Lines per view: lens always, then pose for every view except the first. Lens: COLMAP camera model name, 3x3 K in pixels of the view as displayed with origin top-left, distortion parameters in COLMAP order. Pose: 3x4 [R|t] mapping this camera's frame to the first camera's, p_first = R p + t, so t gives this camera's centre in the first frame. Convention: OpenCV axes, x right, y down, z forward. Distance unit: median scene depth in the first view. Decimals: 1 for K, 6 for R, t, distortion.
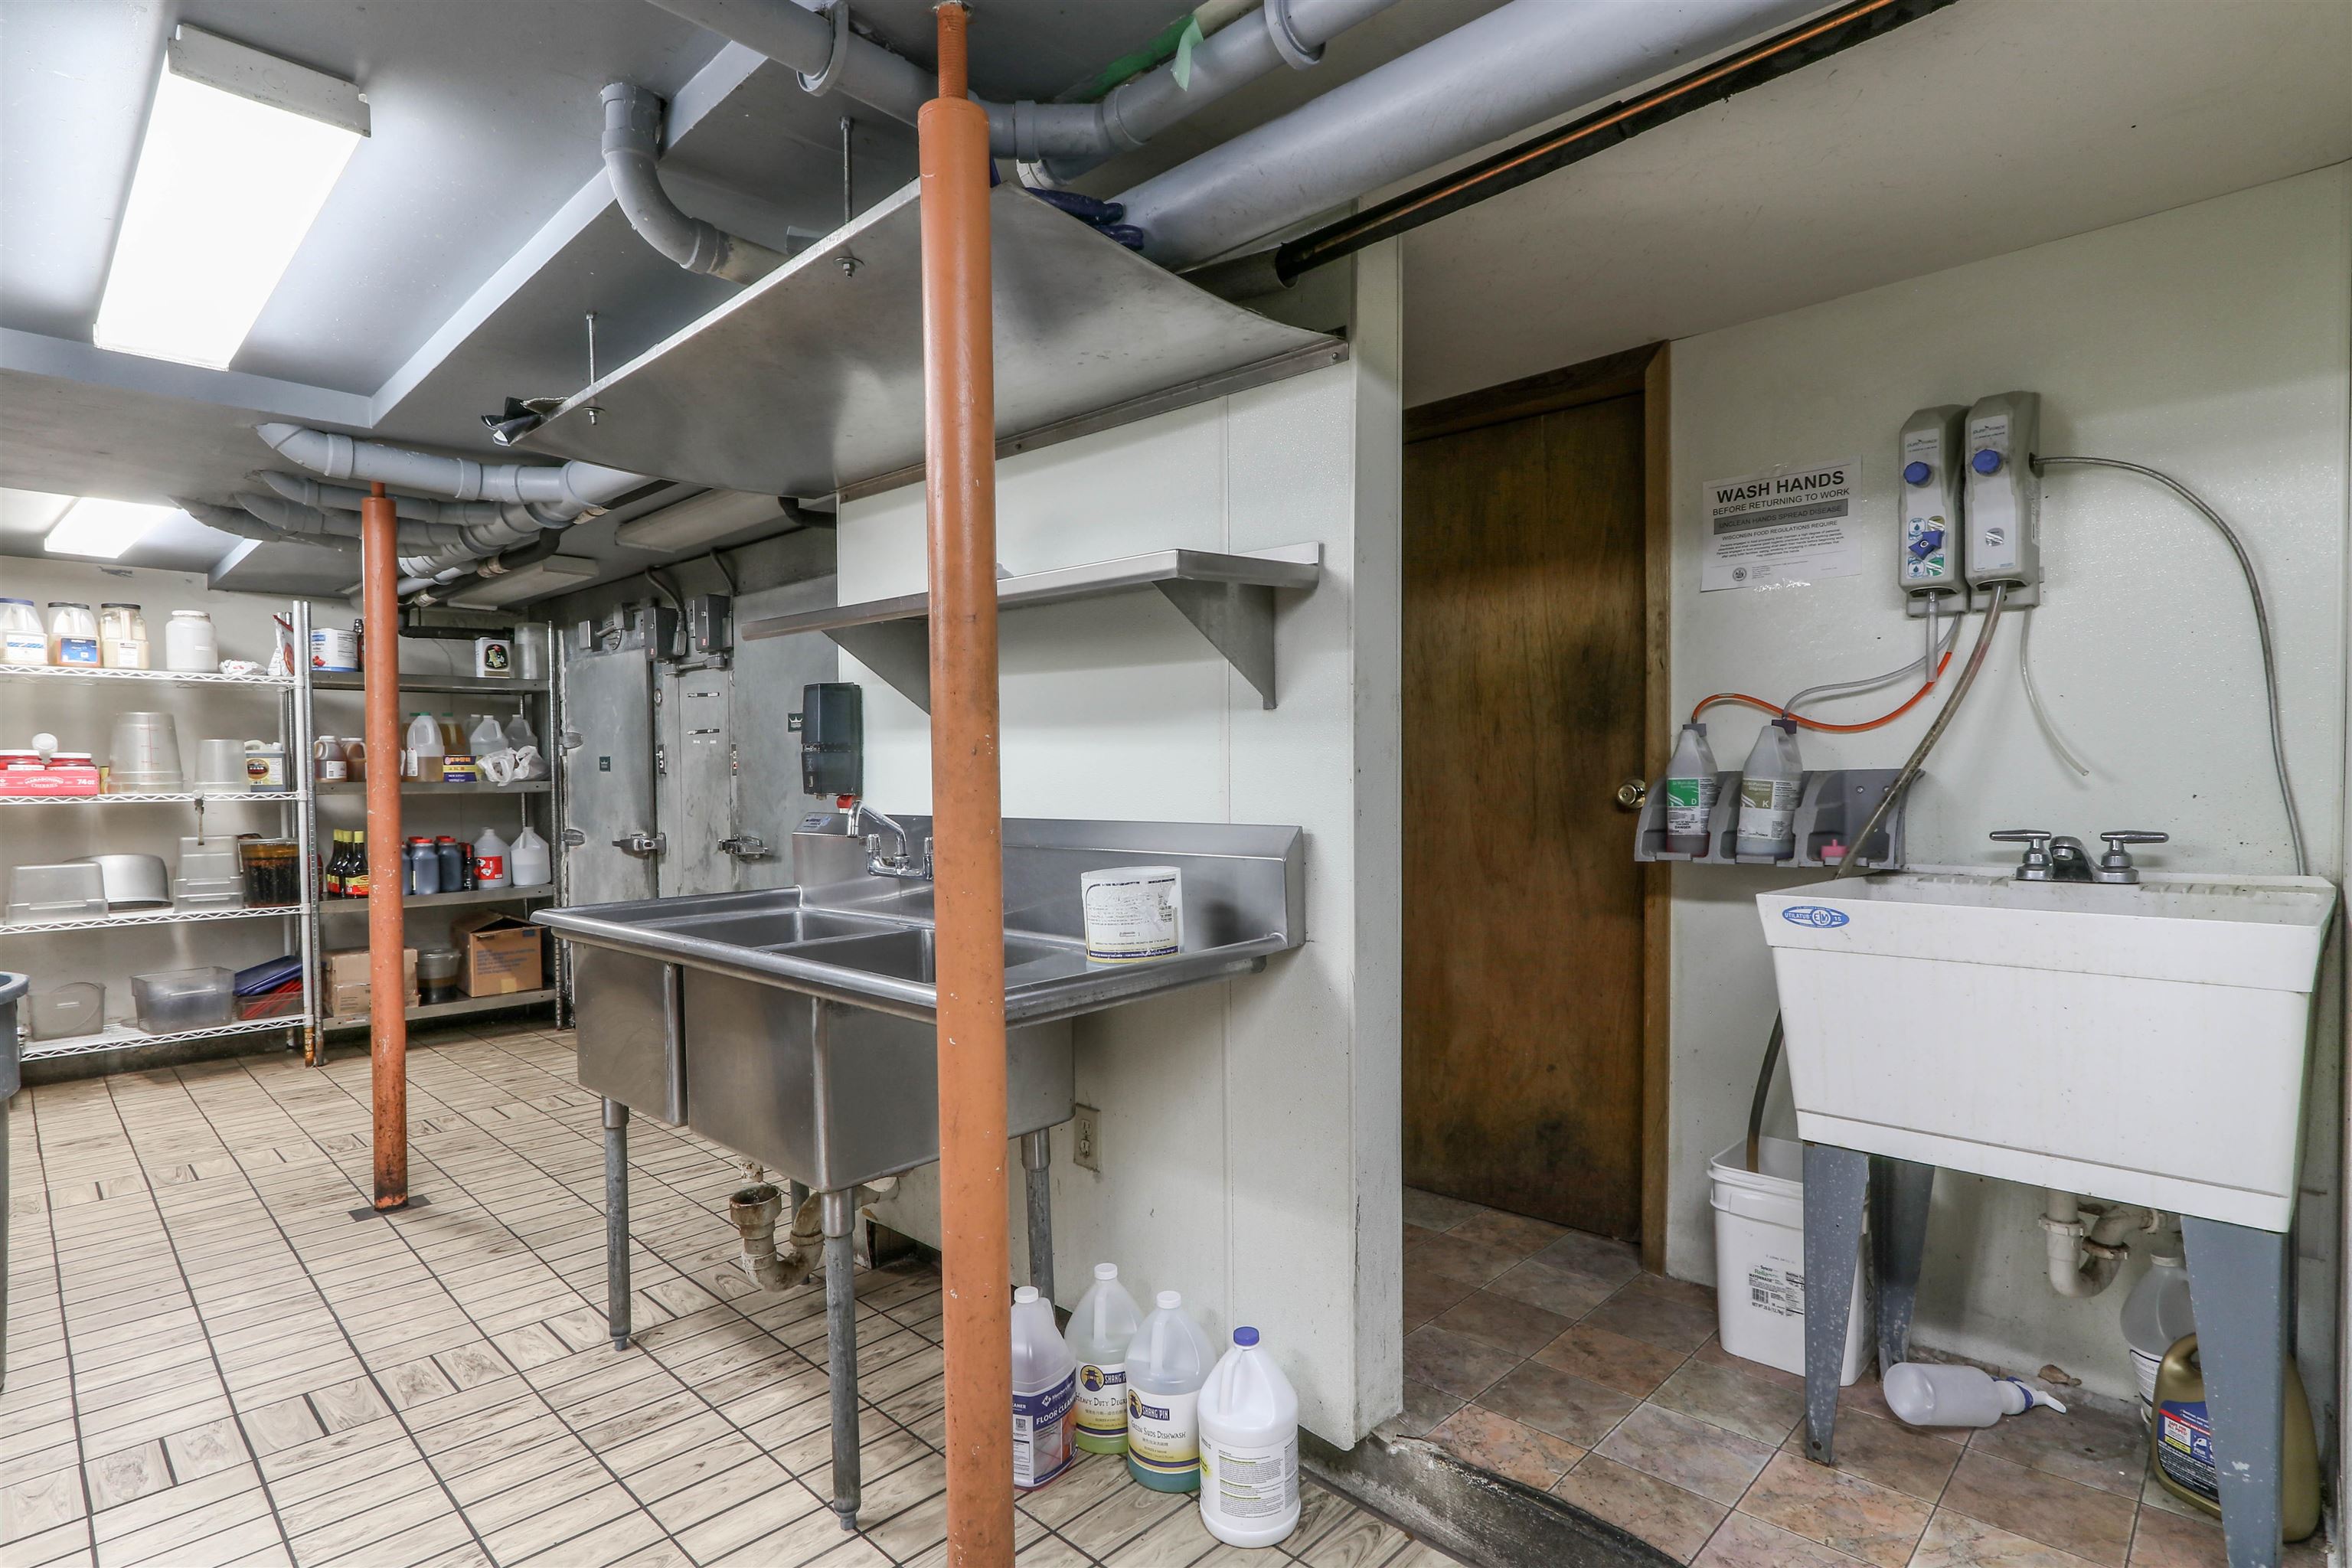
lens RADIAL K [[1173.0, 0, 1176.3], [0, 1173.0, 788.6], [0, 0, 1]] dist [-0.000643, -0.000195]
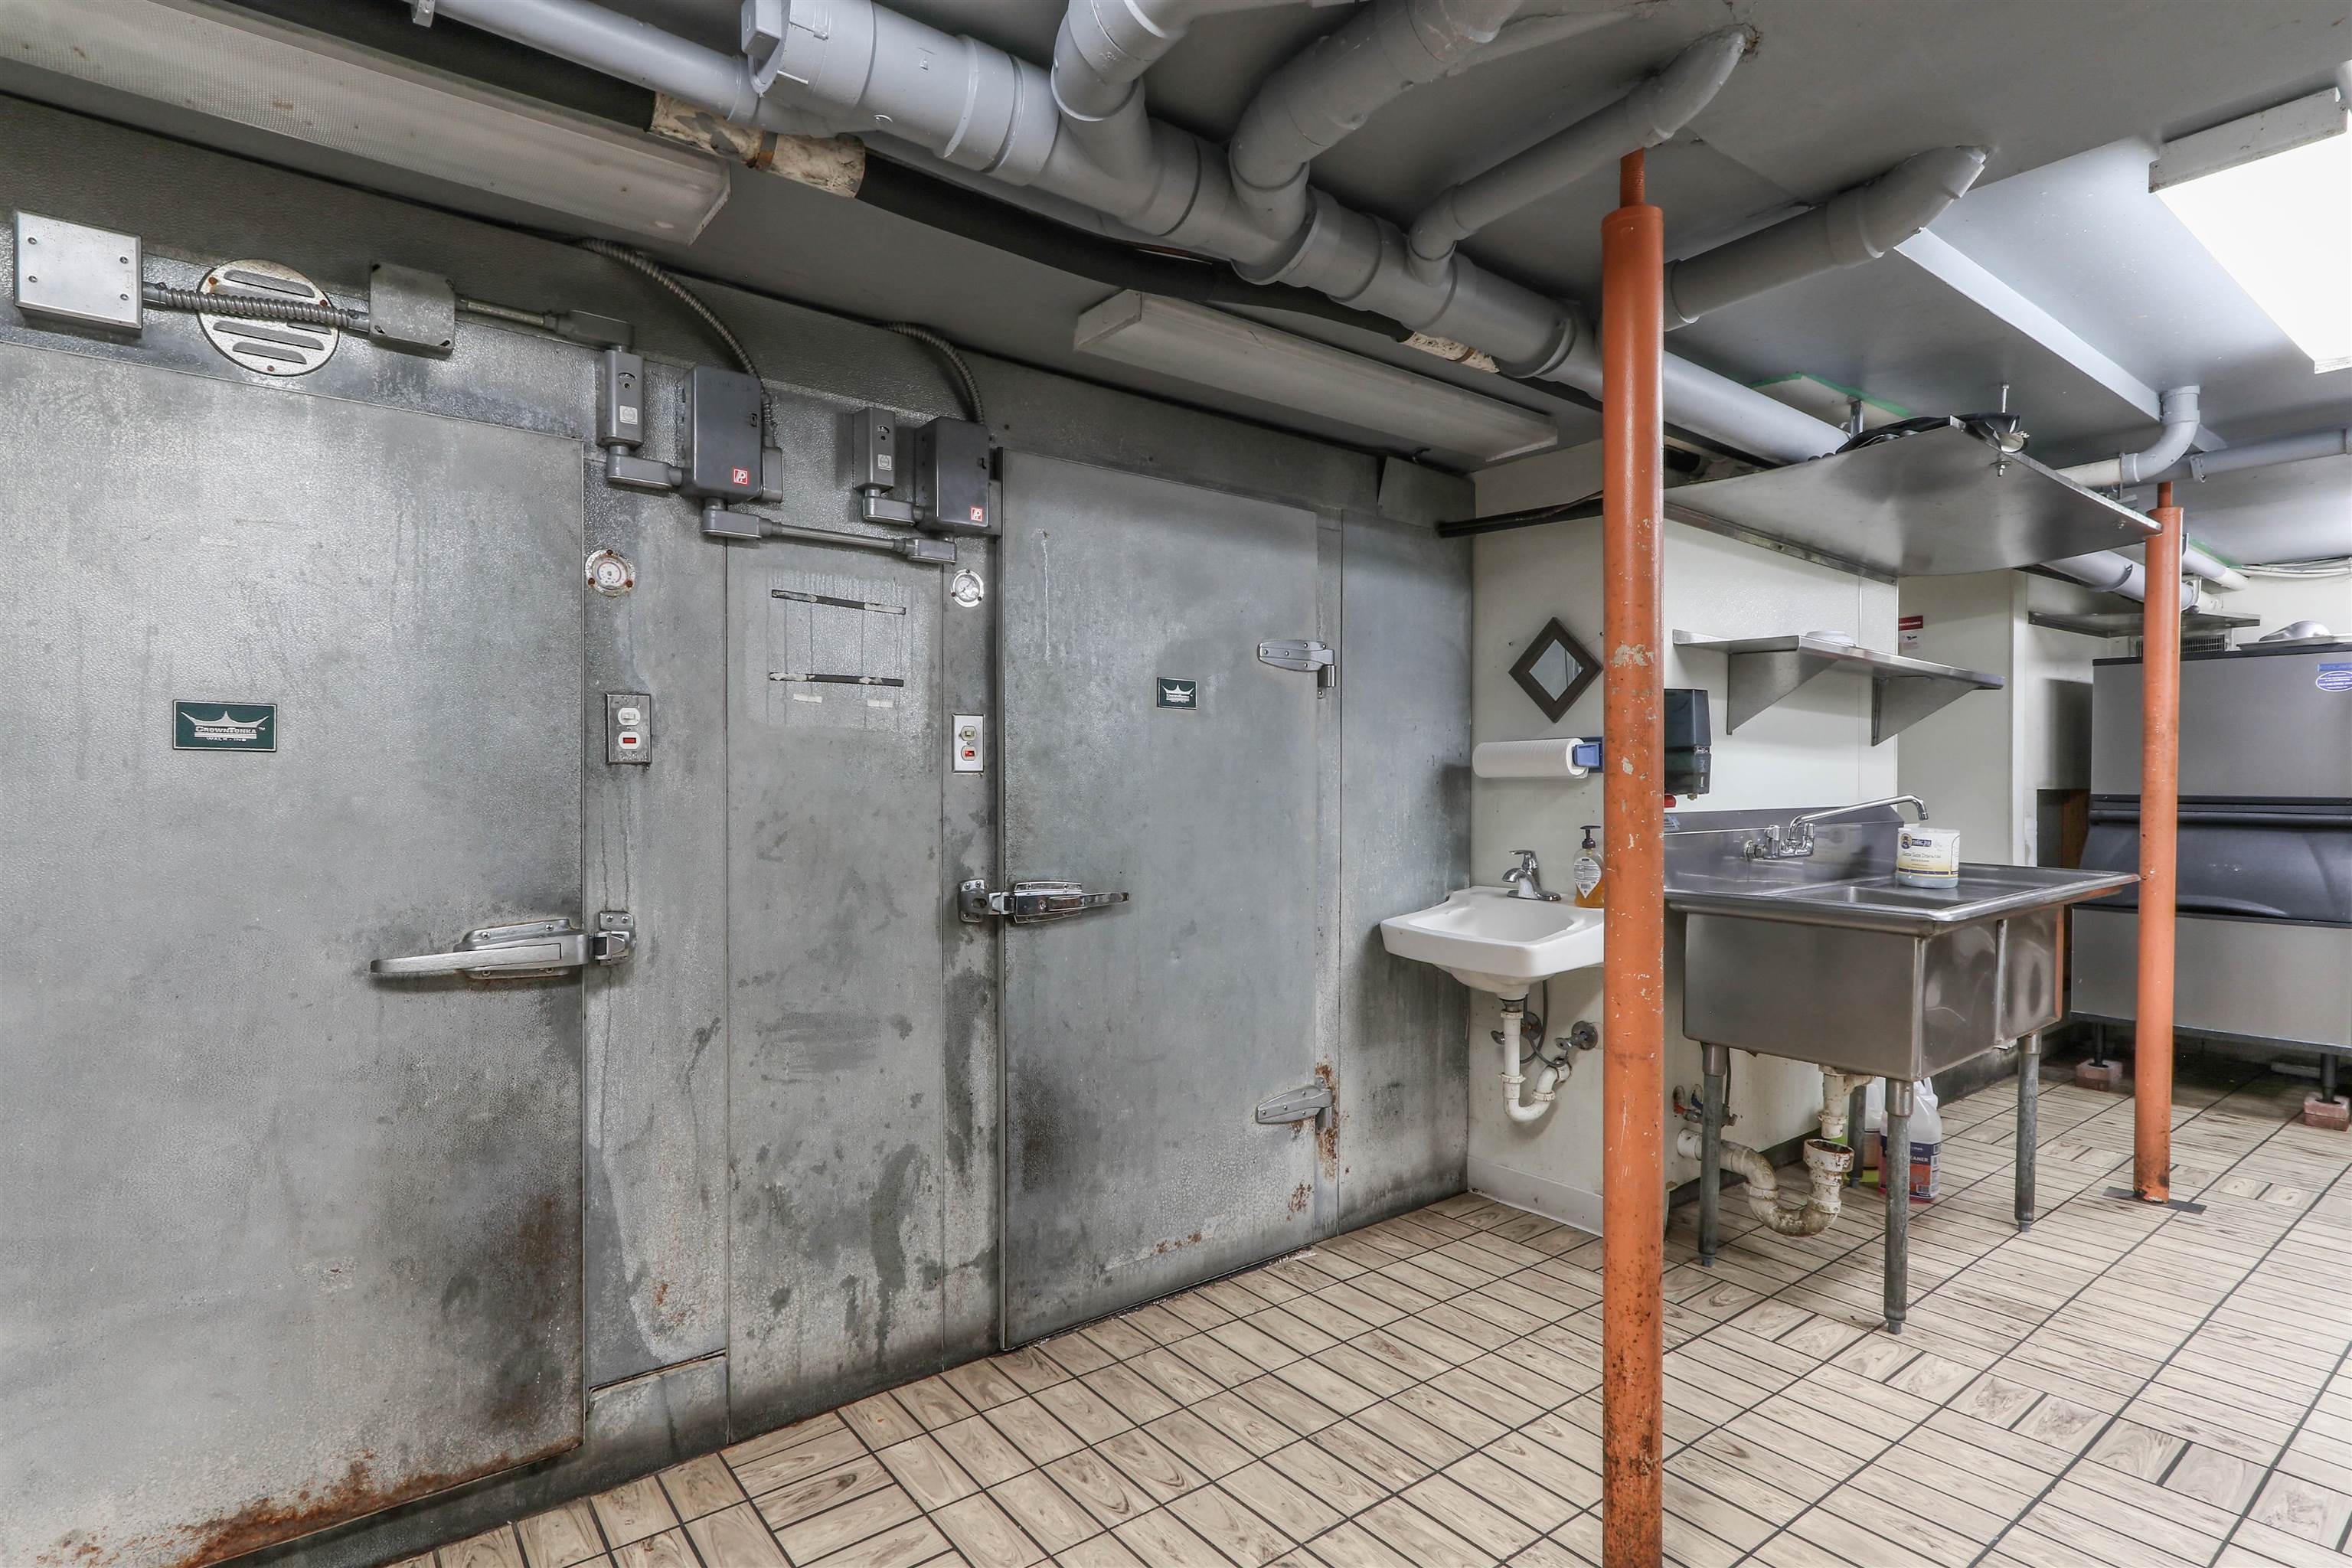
lens RADIAL K [[1173.0, 0, 1176.9], [0, 1173.0, 786.4], [0, 0, 1]] dist [-0.000643, -0.000195]
pose [[0.137874, 0.004113, 0.990441, -1.707904], [0.010086, 0.999934, -0.005557, 0.002846], [-0.990398, 0.010755, 0.137824, 1.600386]]
